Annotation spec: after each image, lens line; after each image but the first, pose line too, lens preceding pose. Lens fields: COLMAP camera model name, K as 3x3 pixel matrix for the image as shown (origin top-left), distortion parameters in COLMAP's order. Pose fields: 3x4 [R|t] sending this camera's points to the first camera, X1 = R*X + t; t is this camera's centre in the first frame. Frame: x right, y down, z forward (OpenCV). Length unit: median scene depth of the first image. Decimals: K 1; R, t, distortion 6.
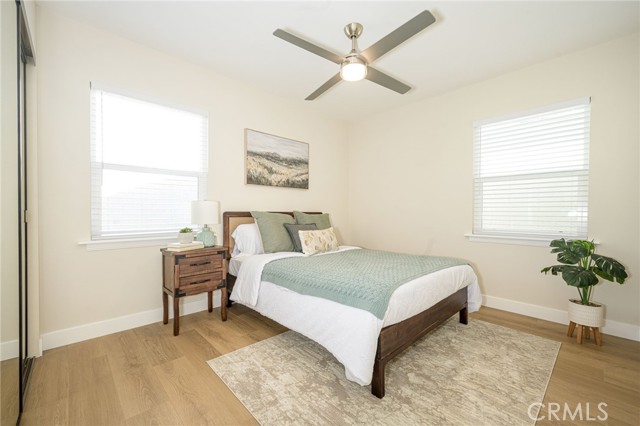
lens RADIAL K [[264.4, 0, 320.4], [0, 264.4, 212.6], [0, 0, 1]] dist [-0.002593, -0.000050]
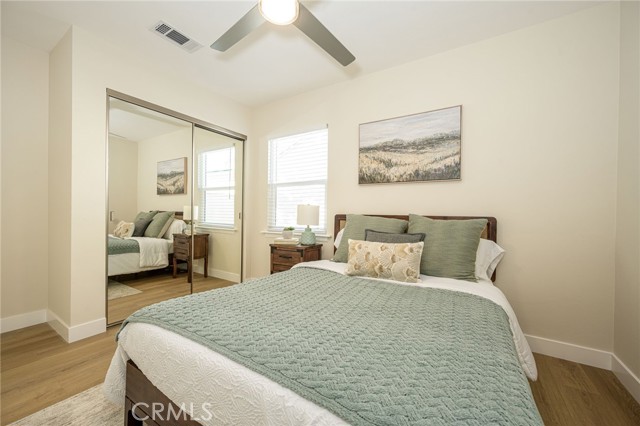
lens RADIAL K [[250.8, 0, 320.5], [0, 250.8, 214.4], [0, 0, 1]] dist [-0.000509, -0.000363]
pose [[0.239856, -0.002047, -0.970806, 0.498759], [-0.017830, 0.999820, -0.006514, 0.002696], [0.970645, 0.018872, 0.239776, 0.621670]]
